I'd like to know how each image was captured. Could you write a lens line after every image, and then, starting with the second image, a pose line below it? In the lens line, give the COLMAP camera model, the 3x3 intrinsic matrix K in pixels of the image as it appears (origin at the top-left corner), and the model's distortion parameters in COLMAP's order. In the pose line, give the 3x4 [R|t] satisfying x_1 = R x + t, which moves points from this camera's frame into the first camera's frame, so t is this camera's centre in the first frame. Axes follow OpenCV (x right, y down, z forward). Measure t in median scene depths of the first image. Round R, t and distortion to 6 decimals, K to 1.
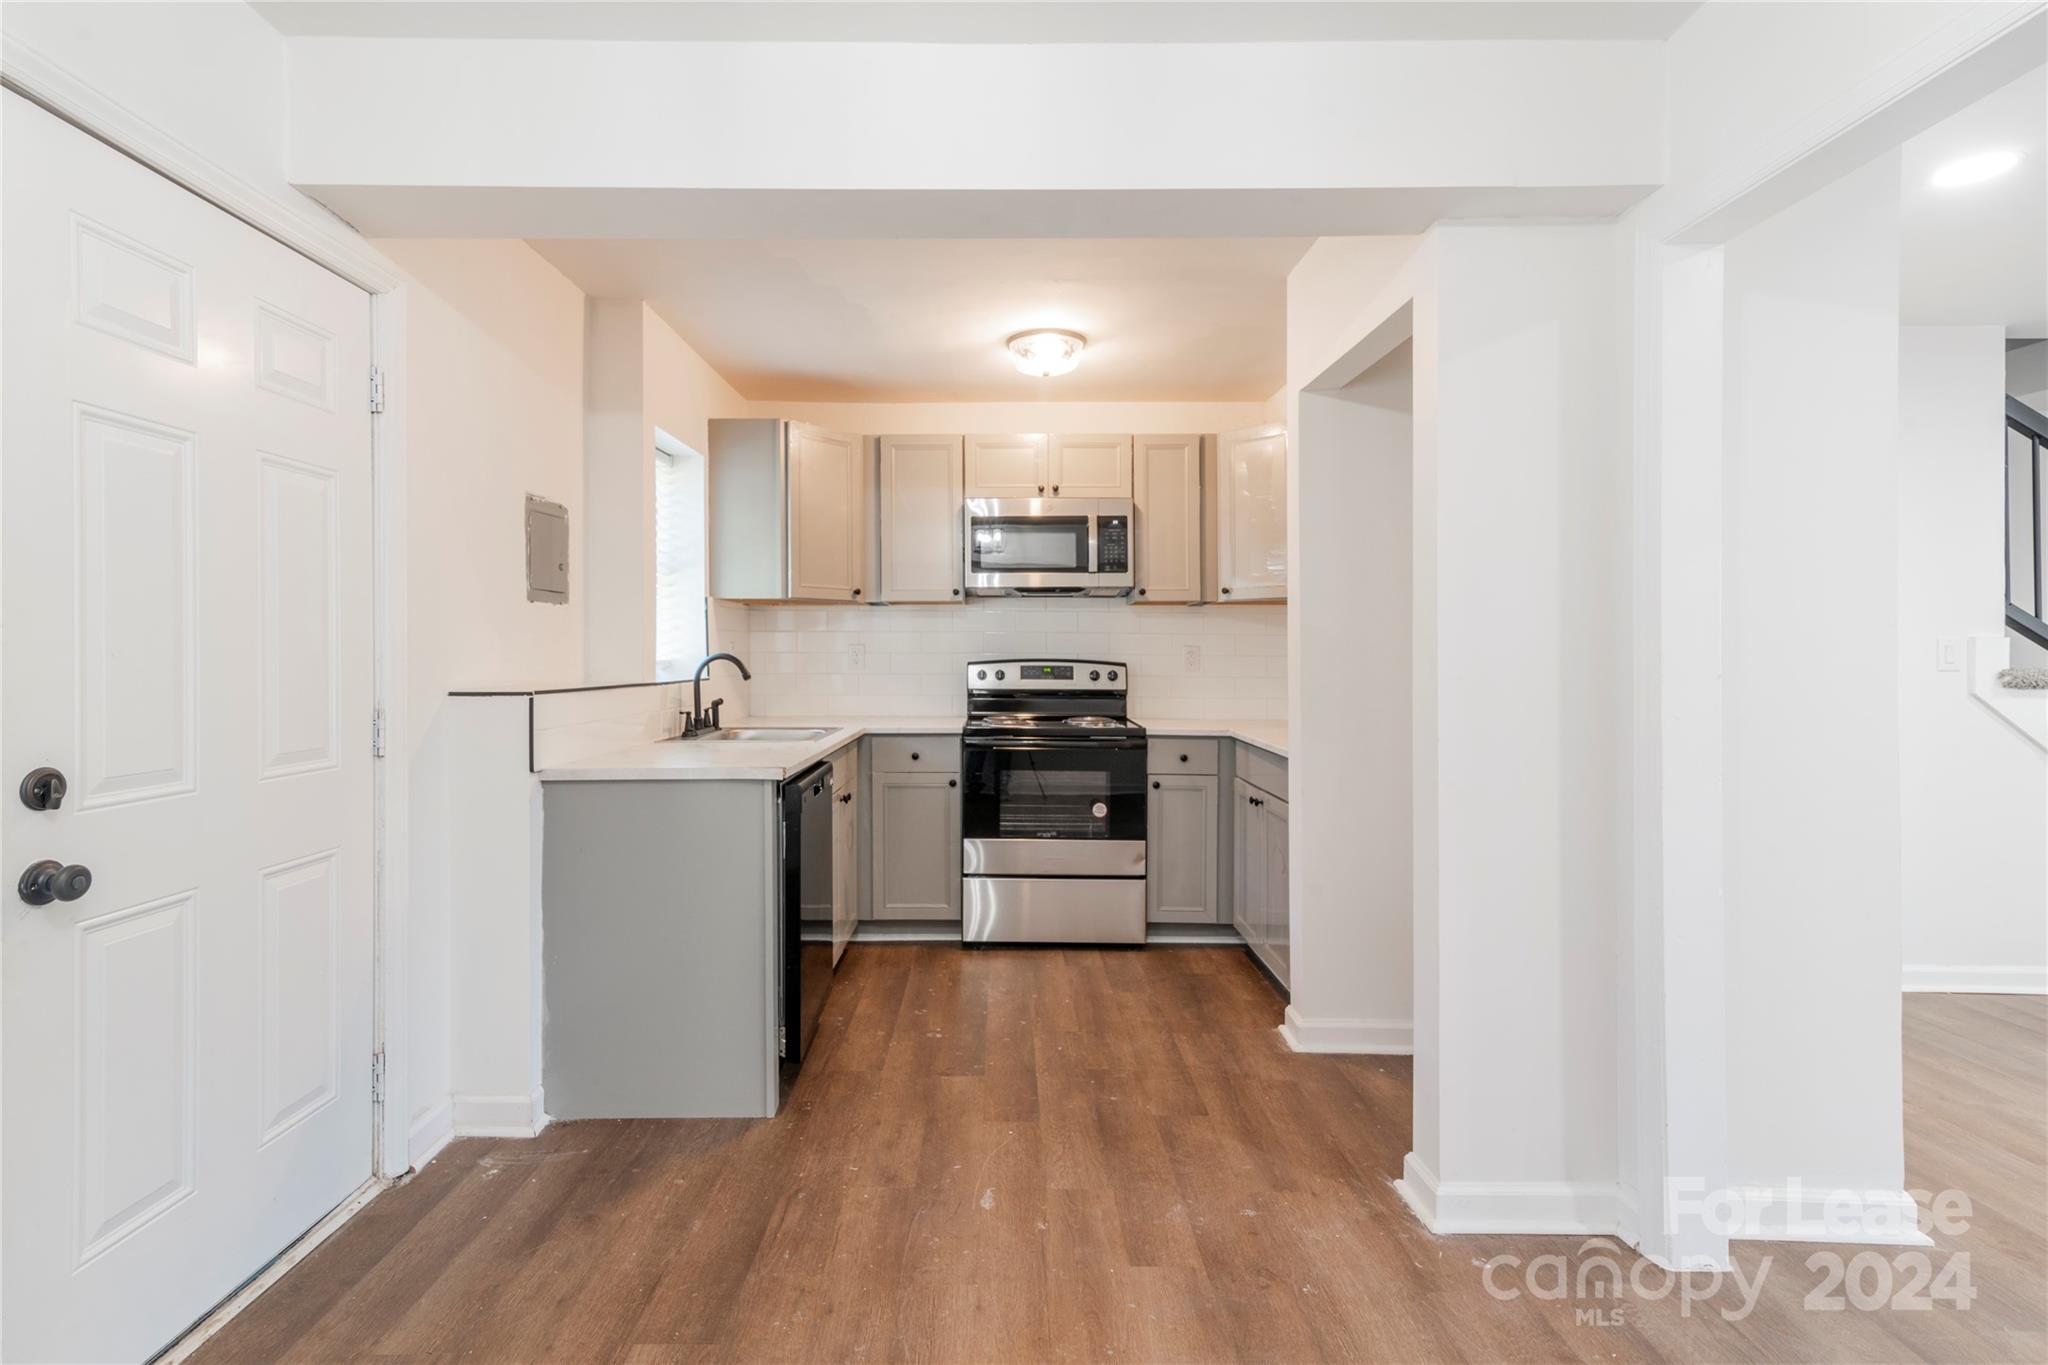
lens RADIAL K [[961.8, 0, 995.1], [0, 961.8, 616.7], [0, 0, 1]] dist [0.025856, -0.002548]
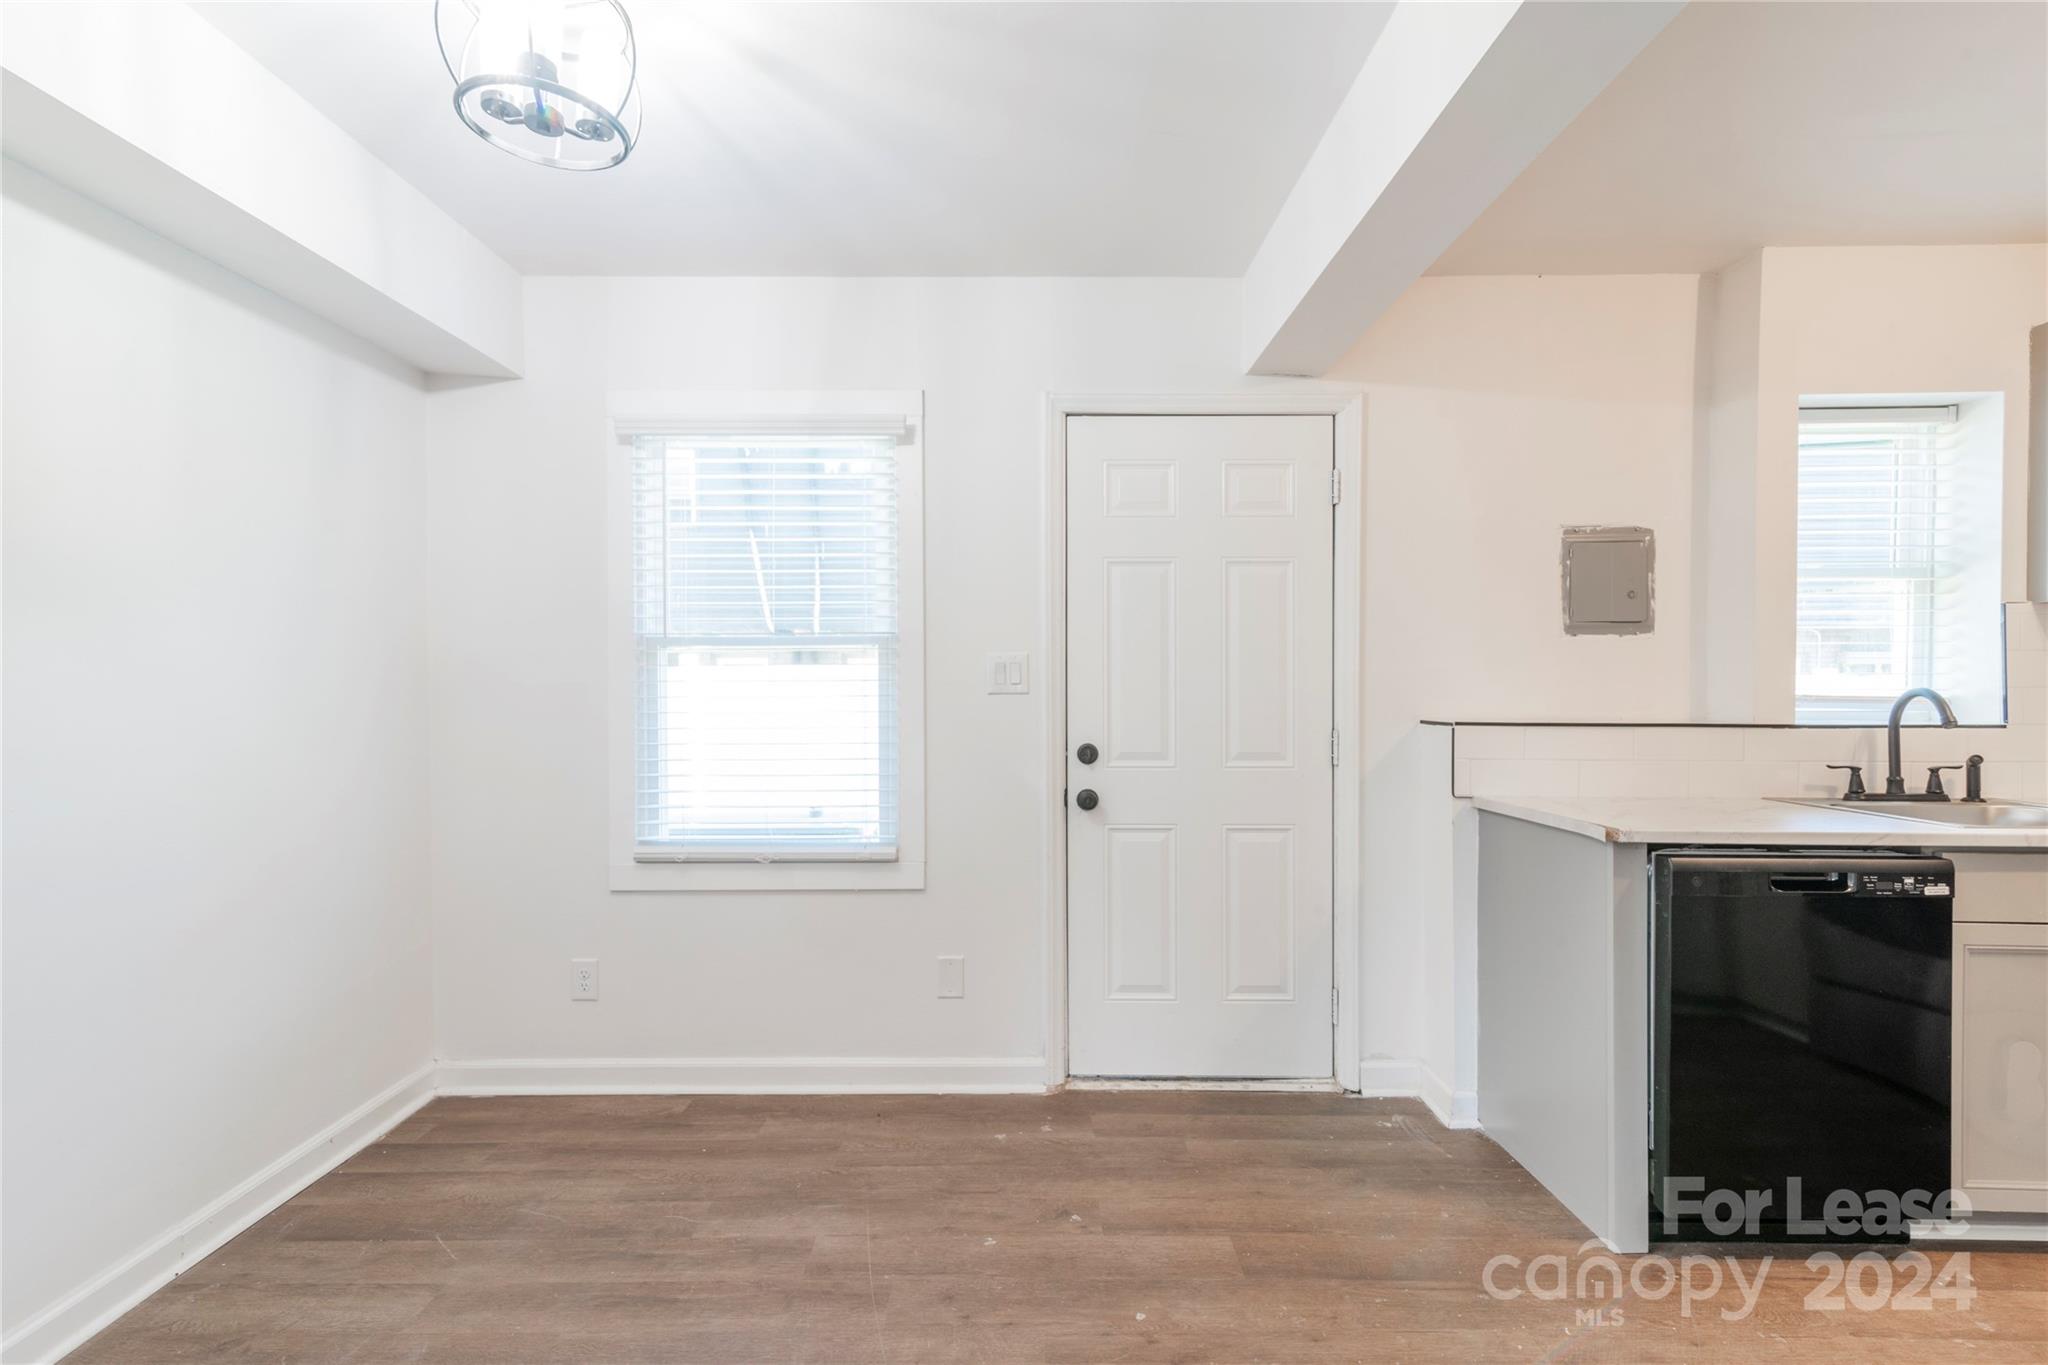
lens RADIAL K [[961.8, 0, 1024.8], [0, 961.8, 675.1], [0, 0, 1]] dist [0.025856, -0.002548]
pose [[0.001828, -0.019620, -0.999806, 0.390179], [0.037595, 0.999102, -0.019538, 0.018022], [0.999291, -0.037552, 0.002564, 0.335262]]
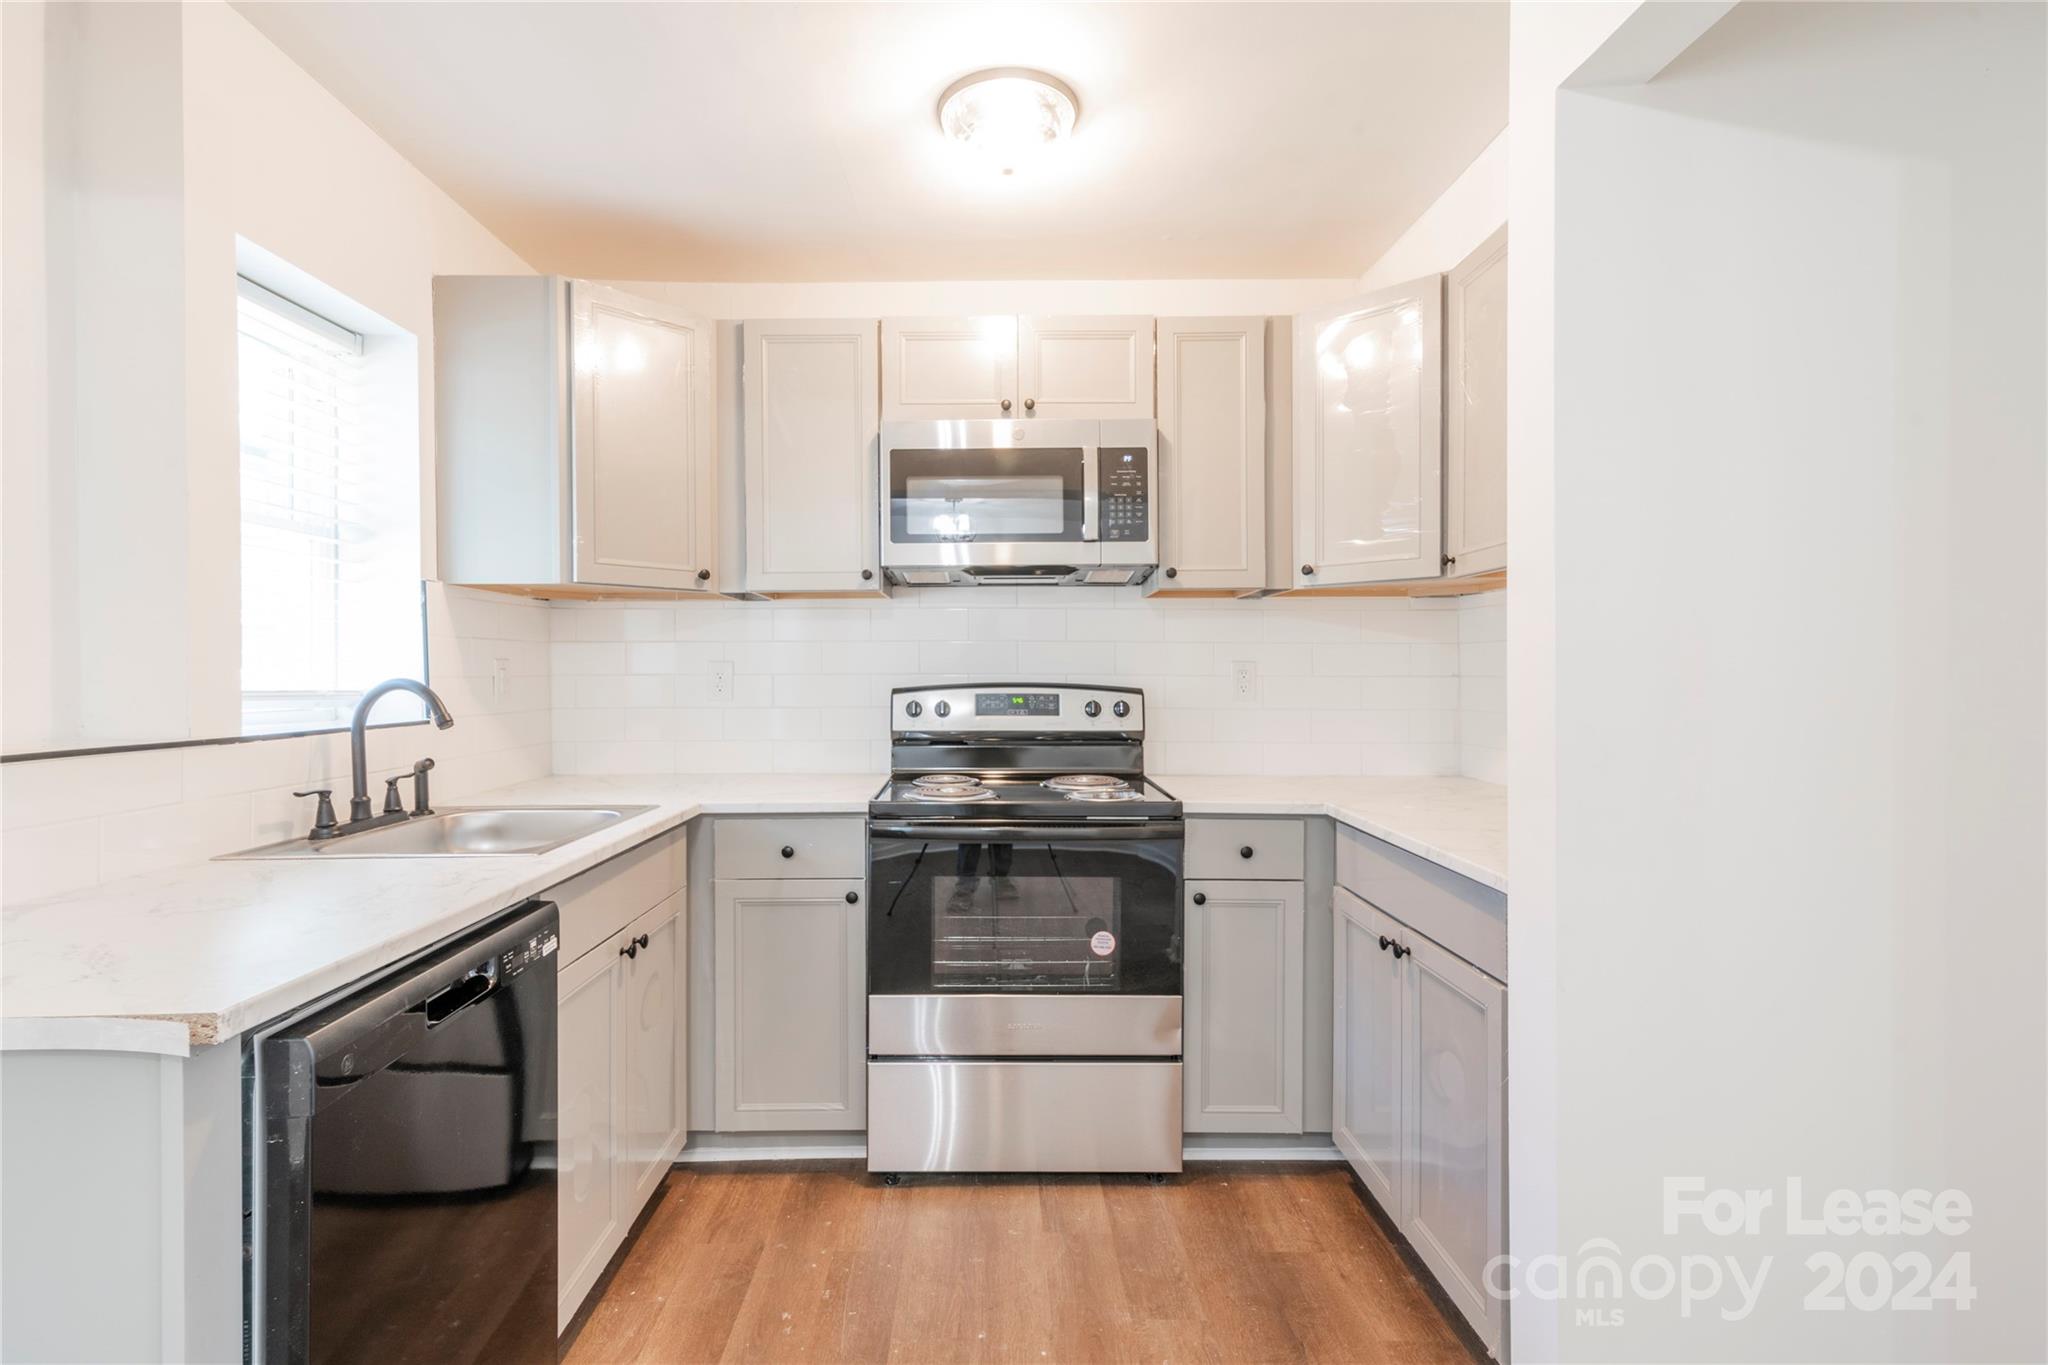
lens RADIAL K [[961.8, 0, 1005.0], [0, 961.8, 674.2], [0, 0, 1]] dist [0.025856, -0.002548]
pose [[0.999817, -0.004150, 0.018688, 0.039088], [0.003386, 0.999165, 0.040706, 0.014155], [-0.018841, -0.040635, 0.998996, 0.425094]]
